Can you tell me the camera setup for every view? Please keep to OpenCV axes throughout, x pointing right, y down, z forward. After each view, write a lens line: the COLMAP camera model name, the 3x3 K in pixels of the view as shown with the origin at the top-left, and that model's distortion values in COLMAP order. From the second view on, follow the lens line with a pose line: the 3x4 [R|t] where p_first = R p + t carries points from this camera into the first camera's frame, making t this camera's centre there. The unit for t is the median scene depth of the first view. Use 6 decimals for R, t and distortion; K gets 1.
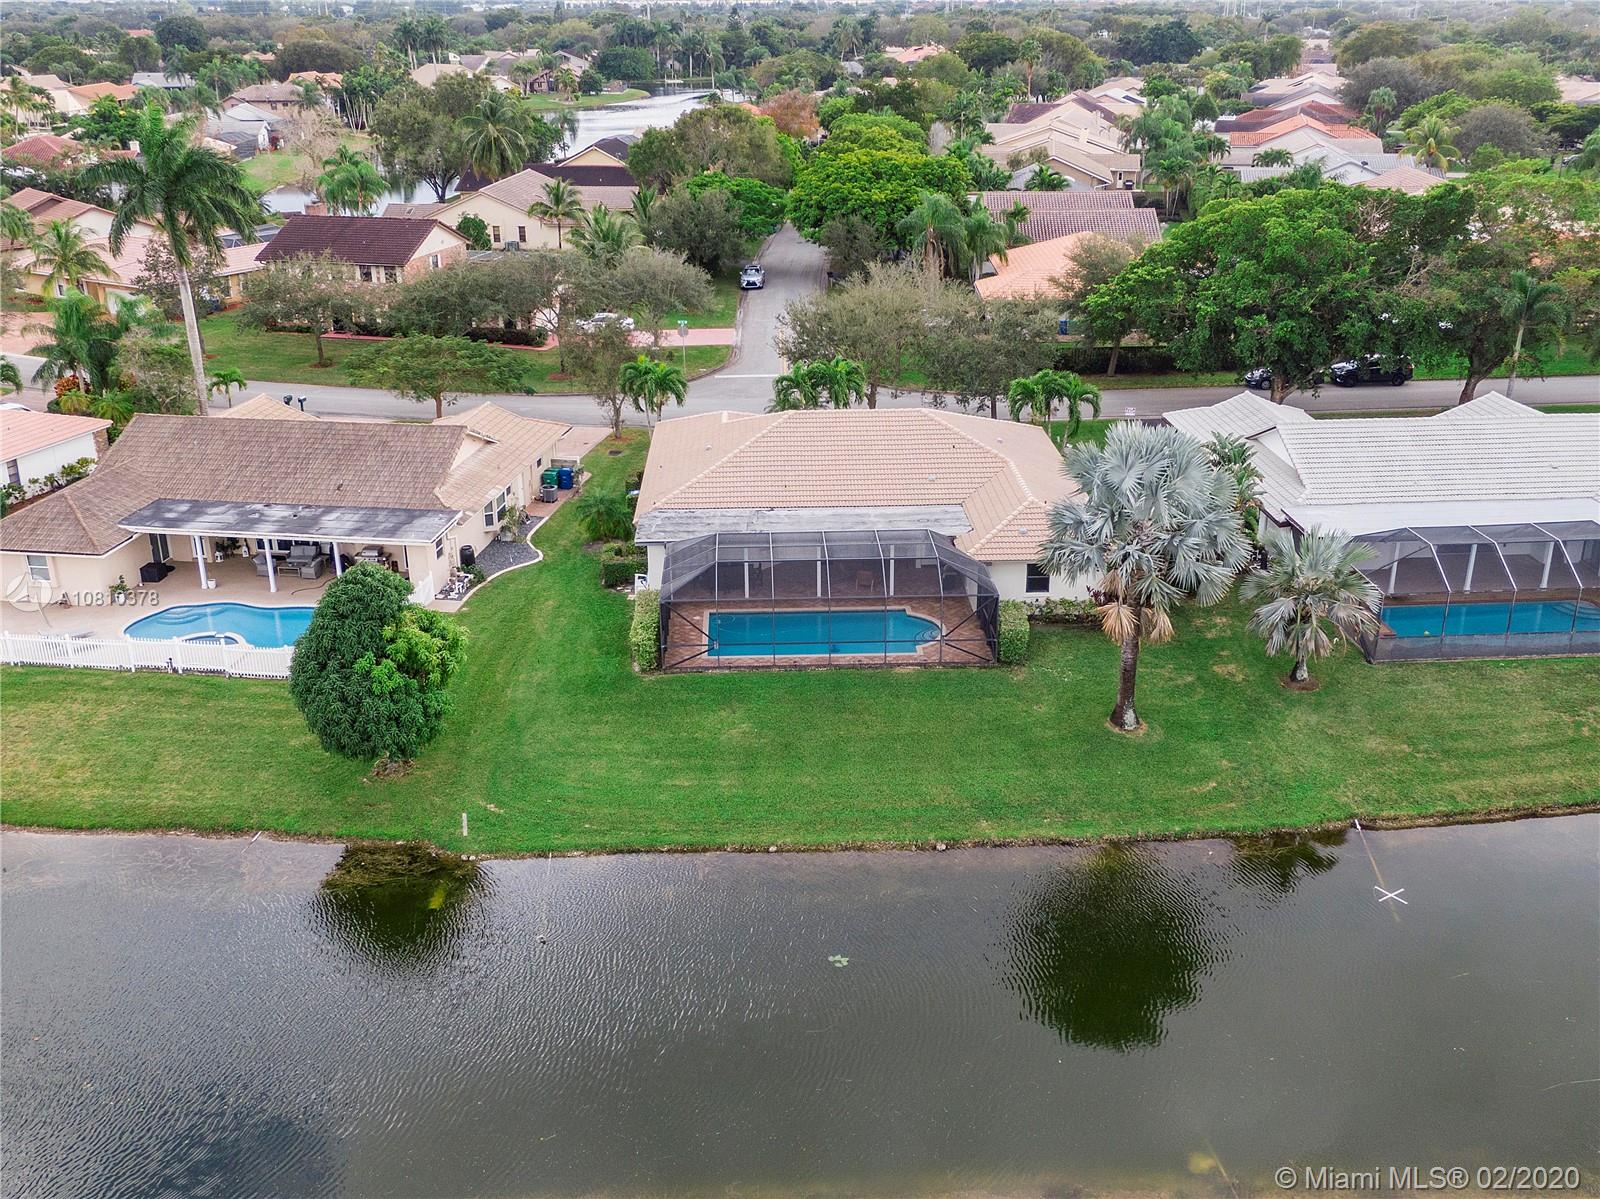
lens RADIAL K [[1558.6, 0, 800.0], [0, 1558.6, 599.5], [0, 0, 1]] dist [0.031148, -0.001657]
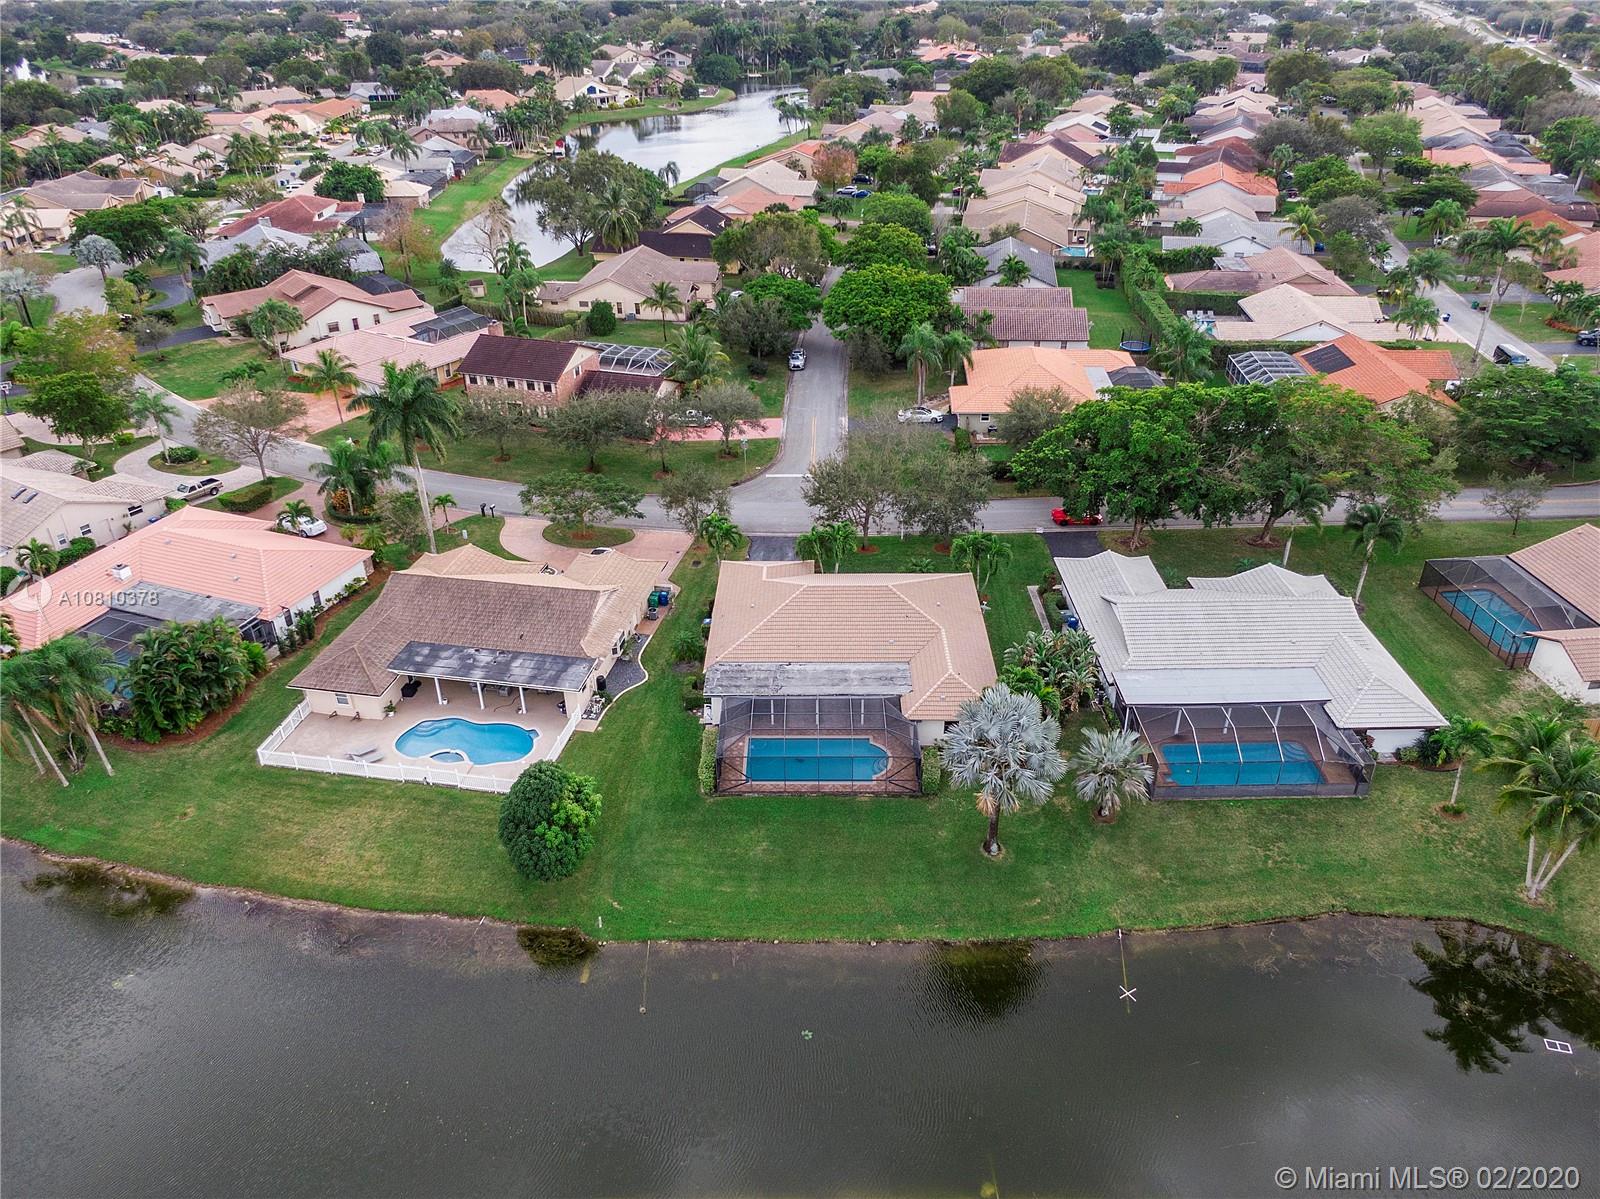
lens RADIAL K [[1154.8, 0, 800.0], [0, 1154.8, 599.5], [0, 0, 1]] dist [0.082793, -0.163148]
pose [[0.998934, 0.019548, -0.041823, 0.042563], [-0.012893, 0.988009, 0.153854, -0.318479], [0.044329, -0.153151, 0.987208, -0.166101]]
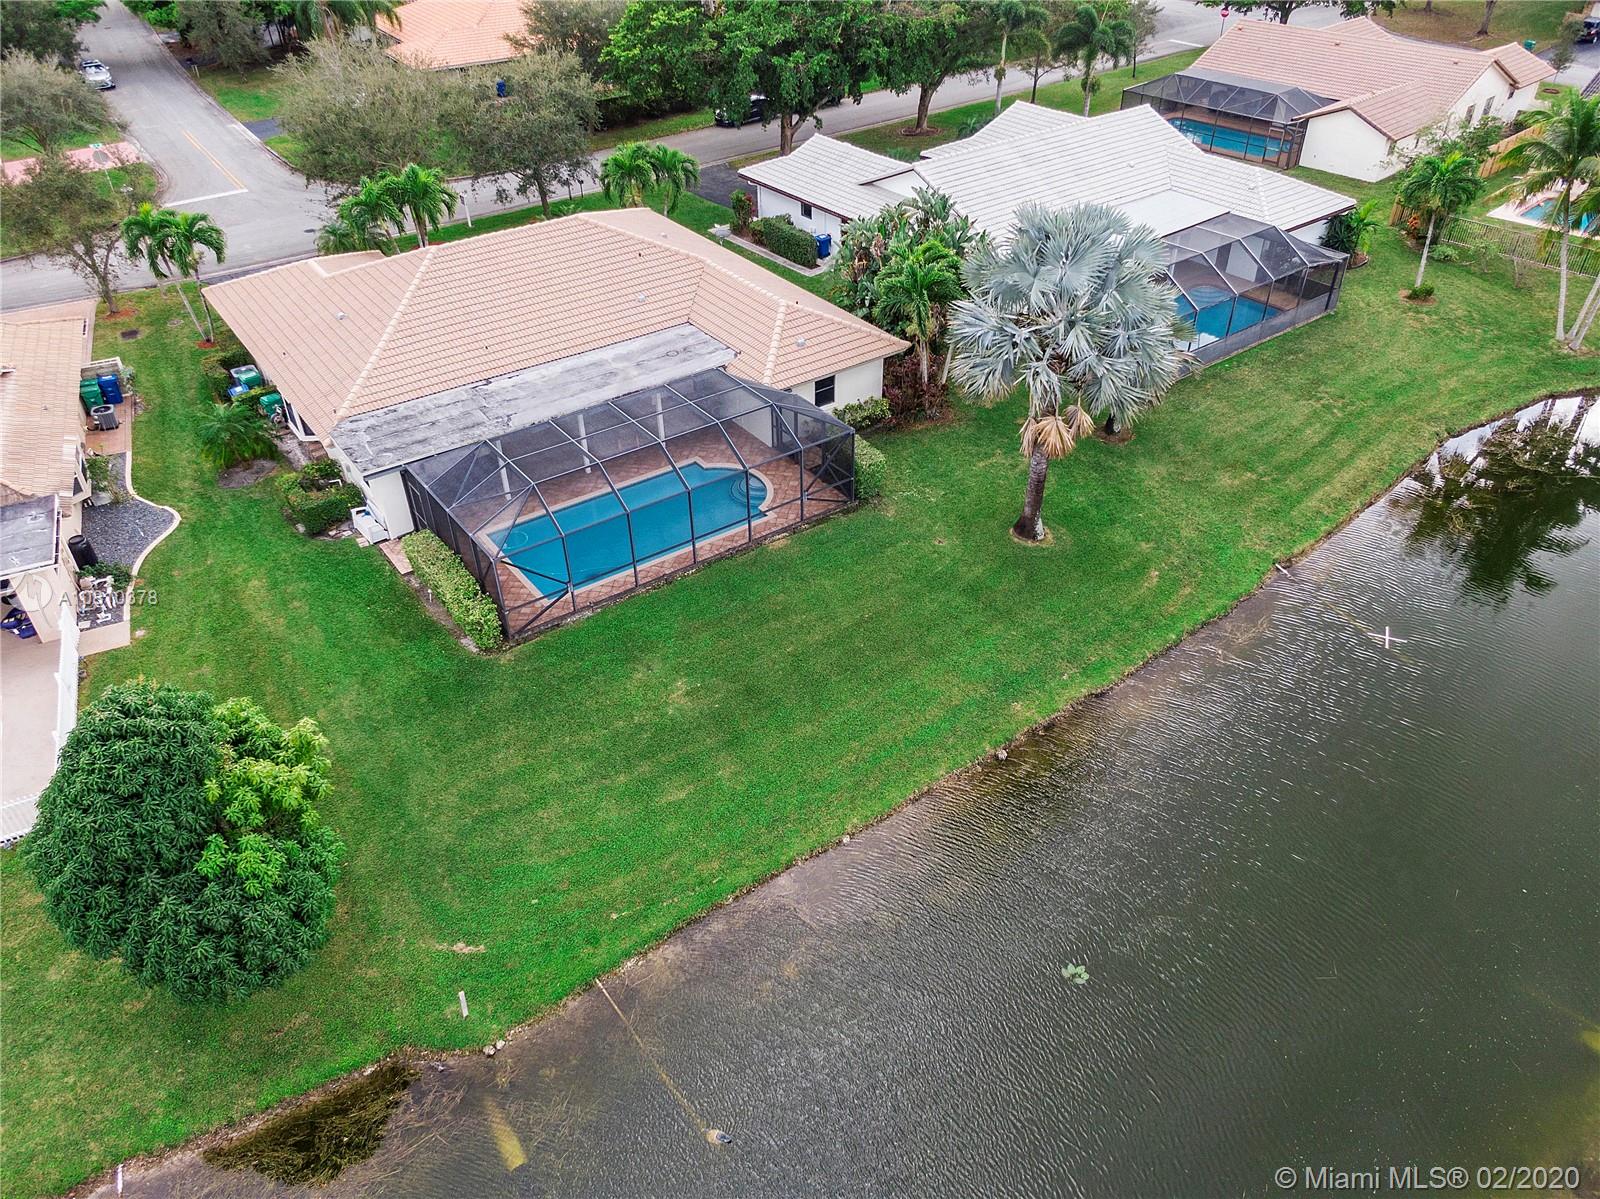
lens RADIAL K [[1156.2, 0, 800.0], [0, 1156.2, 599.5], [0, 0, 1]] dist [0.031312, -0.044087]
pose [[0.827097, -0.334519, 0.451672, -0.202011], [0.206741, 0.928332, 0.308964, -0.109567], [-0.522656, -0.162165, 0.836979, 0.410219]]
